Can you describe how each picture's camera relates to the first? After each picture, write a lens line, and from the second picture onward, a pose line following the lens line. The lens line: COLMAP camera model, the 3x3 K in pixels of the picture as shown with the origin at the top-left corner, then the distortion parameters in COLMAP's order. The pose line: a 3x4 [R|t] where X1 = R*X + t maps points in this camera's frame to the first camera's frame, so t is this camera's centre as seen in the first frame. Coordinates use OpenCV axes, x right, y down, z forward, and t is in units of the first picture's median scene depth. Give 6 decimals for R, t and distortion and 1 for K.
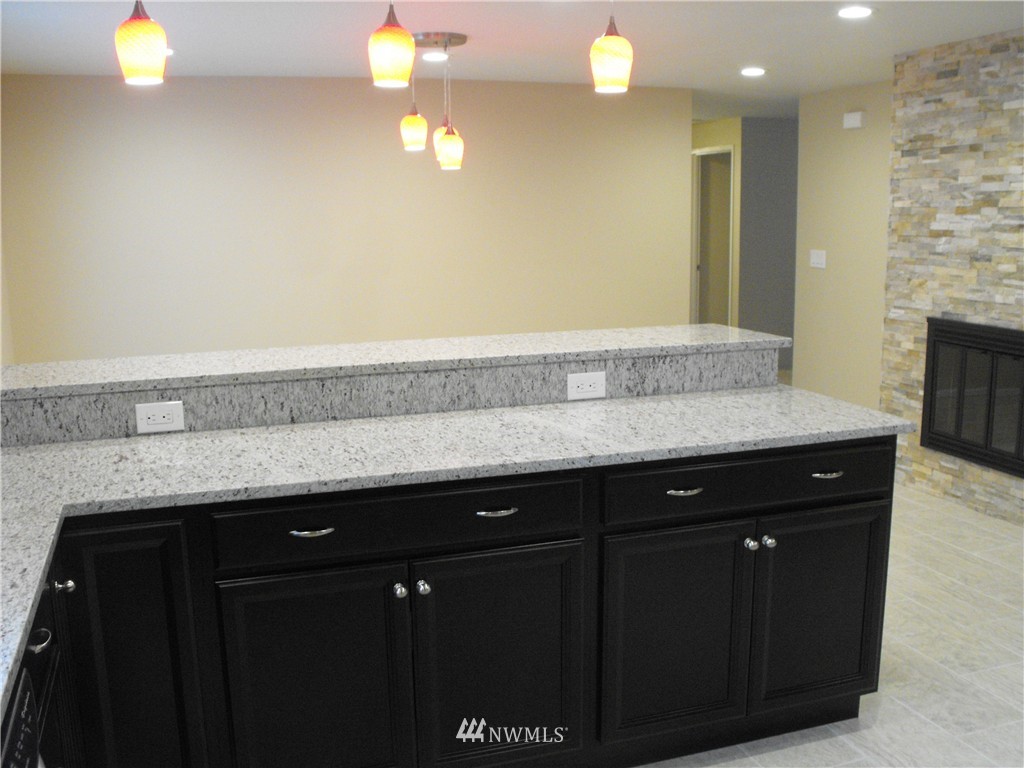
lens RADIAL K [[1011.3, 0, 511.7], [0, 1011.3, 397.0], [0, 0, 1]] dist [-0.215156, 0.215622]
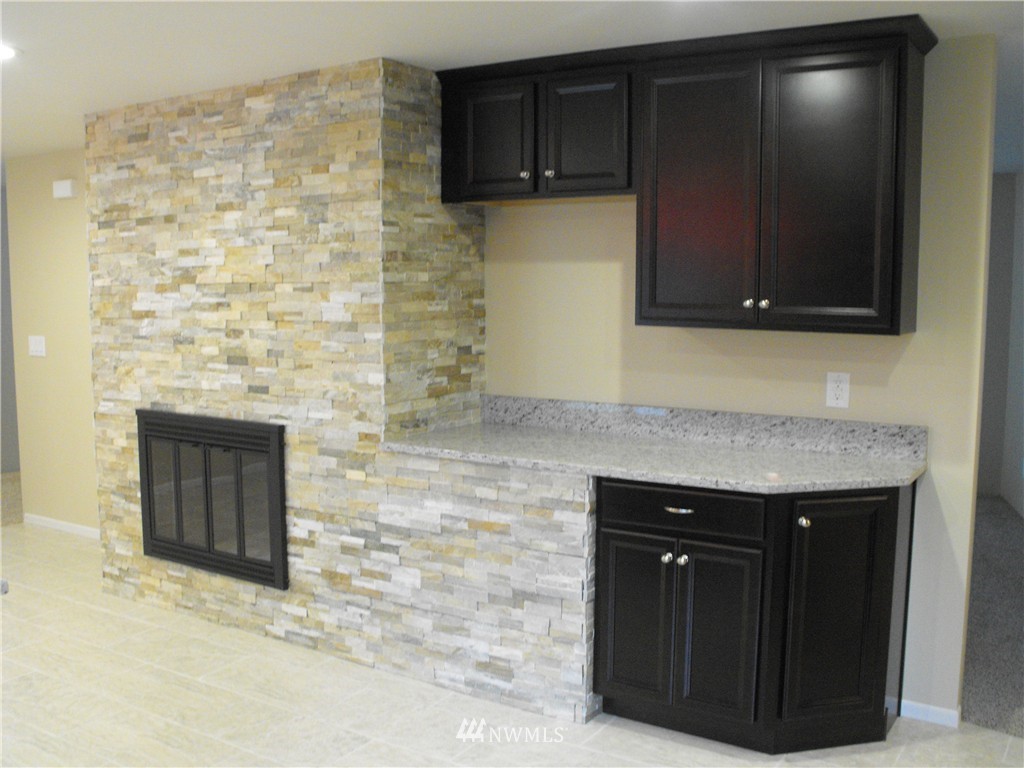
lens RADIAL K [[1011.3, 0, 511.7], [0, 1011.3, 397.0], [0, 0, 1]] dist [-0.215156, 0.215622]
pose [[0.783311, -0.060862, 0.618643, 0.145749], [0.107630, 0.993444, -0.038542, -0.022612], [-0.612241, 0.096775, 0.784726, 0.098048]]
